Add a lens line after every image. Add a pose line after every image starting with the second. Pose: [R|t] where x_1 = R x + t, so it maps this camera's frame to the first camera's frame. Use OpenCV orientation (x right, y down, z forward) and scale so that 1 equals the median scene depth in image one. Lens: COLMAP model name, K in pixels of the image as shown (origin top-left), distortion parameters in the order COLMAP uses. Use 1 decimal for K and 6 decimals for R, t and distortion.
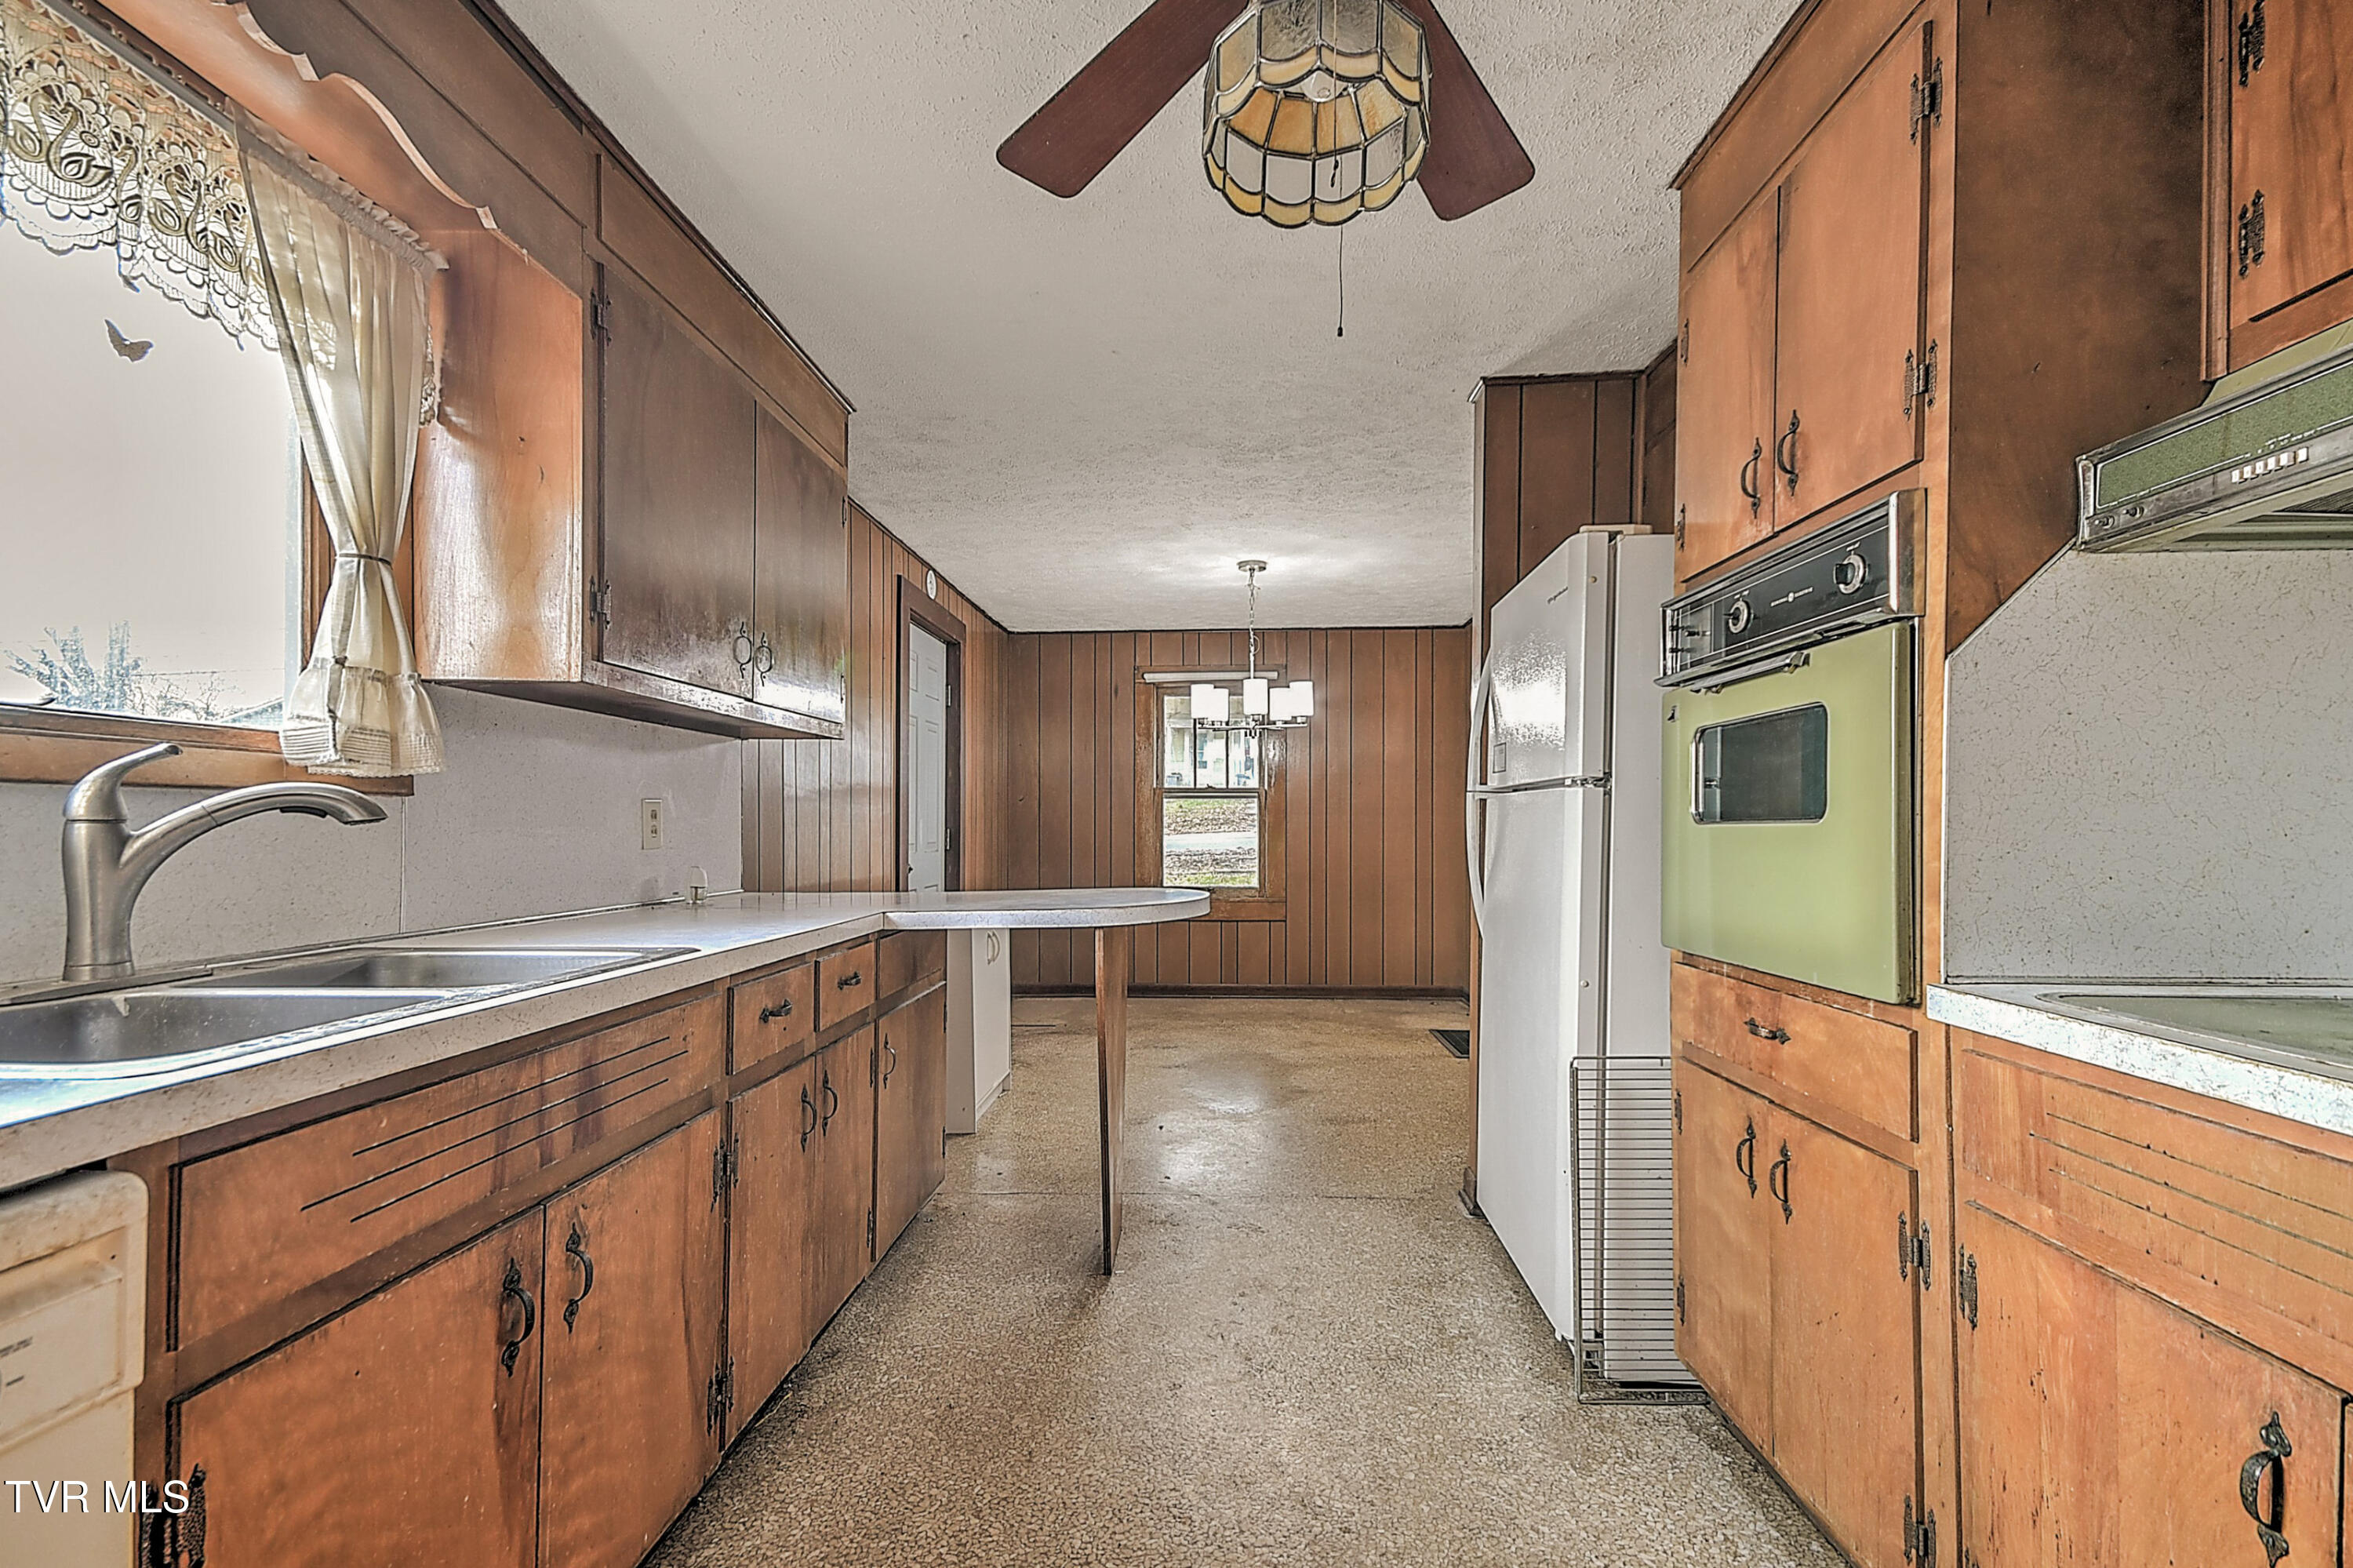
lens RADIAL K [[1034.2, 0, 1176.7], [0, 1034.2, 816.3], [0, 0, 1]] dist [0.034133, -0.016828]
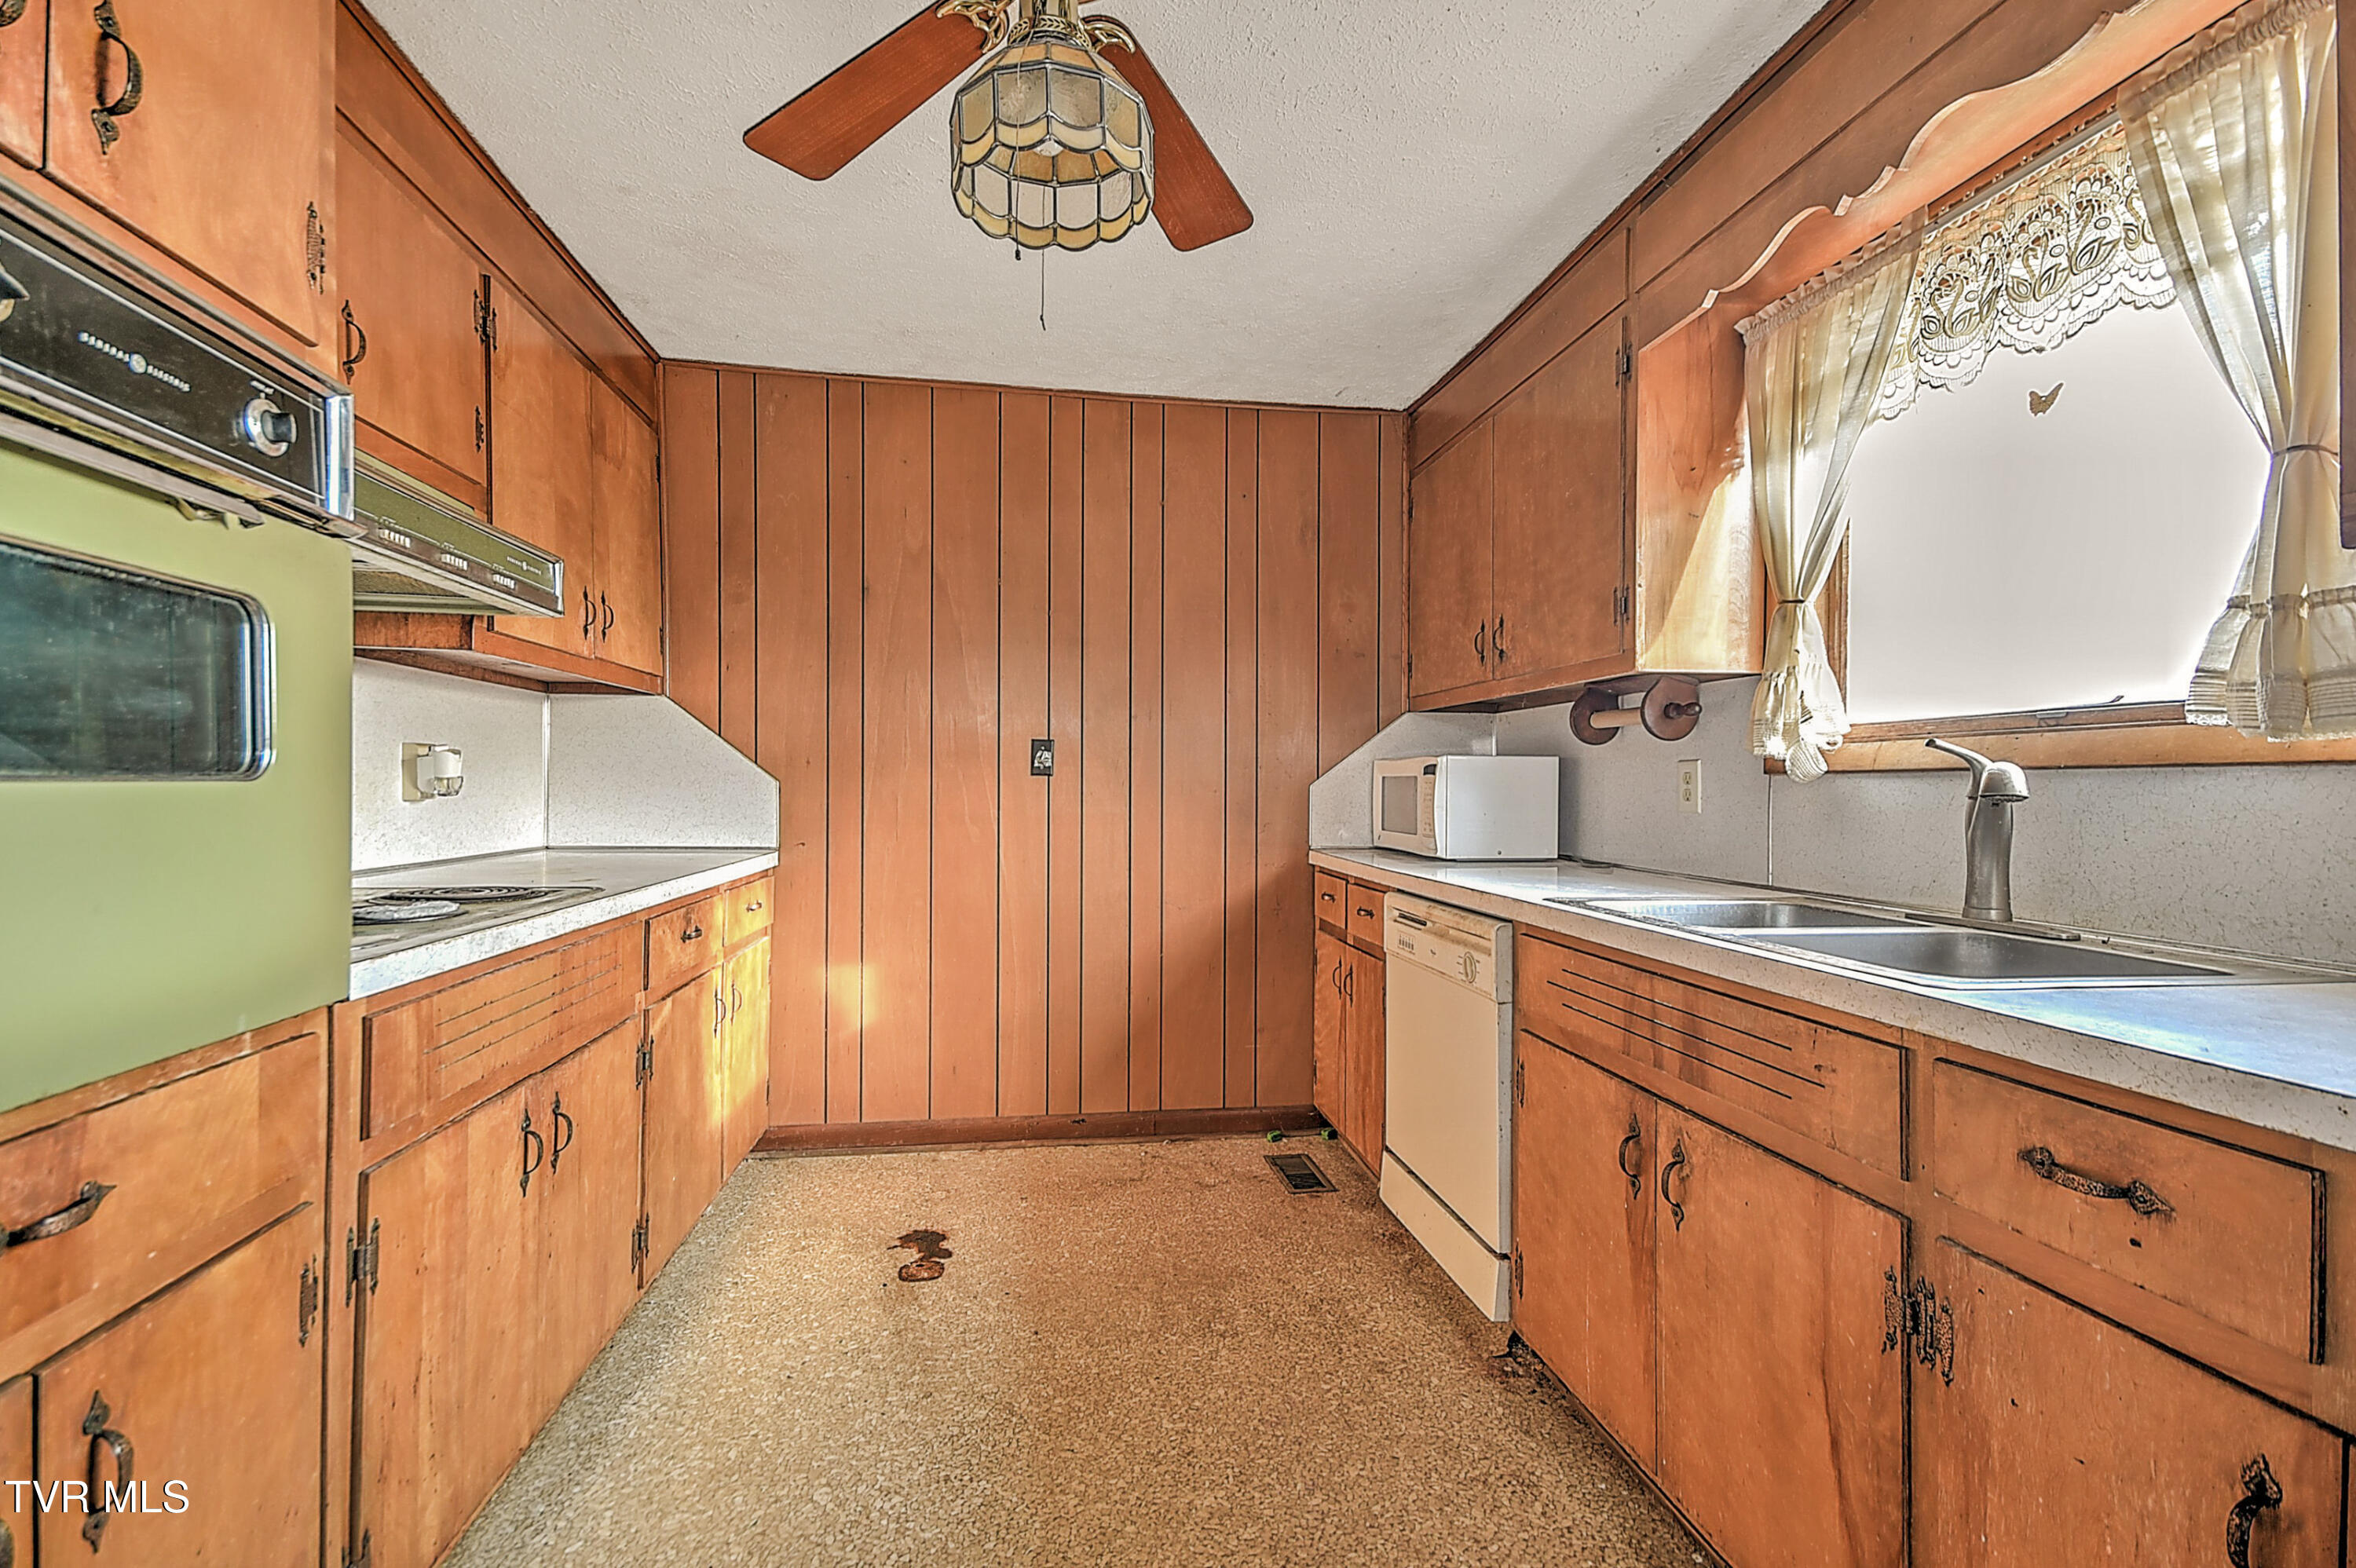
lens RADIAL K [[1041.4, 0, 1190.5], [0, 1041.4, 786.6], [0, 0, 1]] dist [0.032667, -0.014453]
pose [[-0.976533, -0.010869, -0.215094, 0.177949], [-0.009358, 0.999924, -0.008041, 0.008303], [0.215165, -0.005839, -0.976560, 1.706835]]
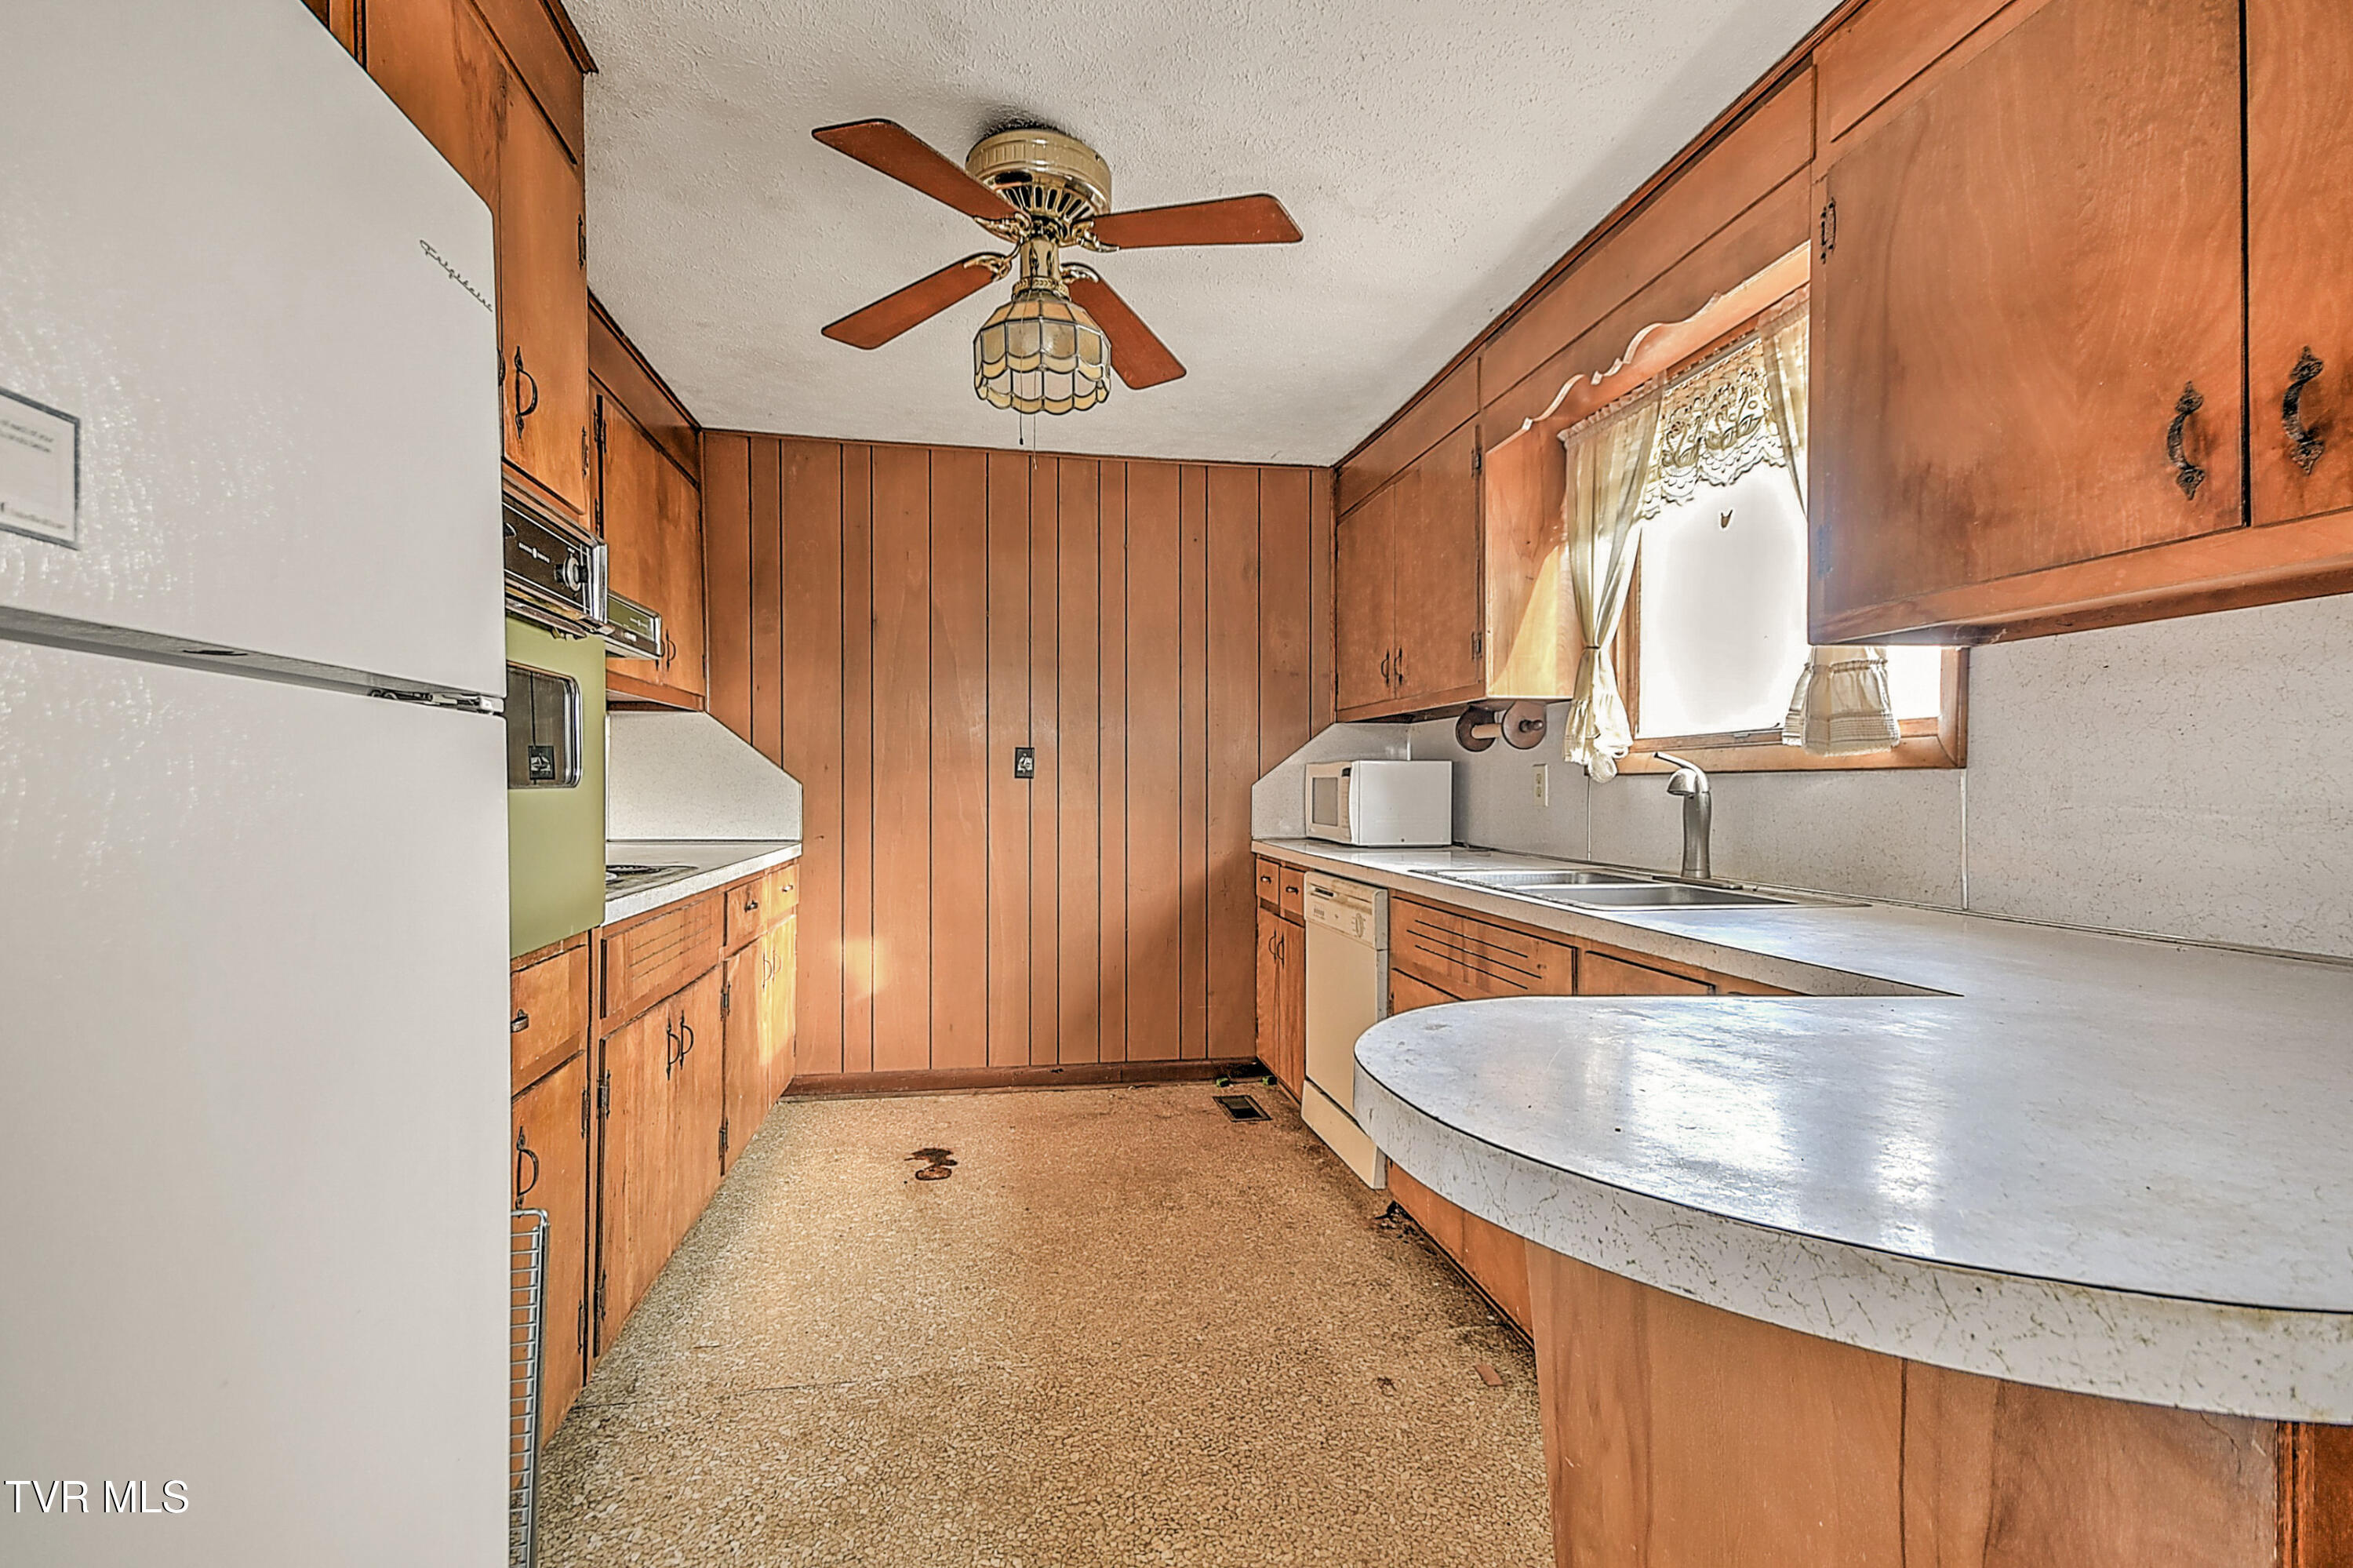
lens RADIAL K [[1010.8, 0, 1176.5], [0, 1010.8, 784.0], [0, 0, 1]] dist [0.043310, -0.015420]
pose [[-0.972909, -0.007198, -0.231078, 0.237126], [-0.004984, 0.999936, -0.010161, 0.009058], [0.231136, -0.008734, -0.972882, 2.111792]]
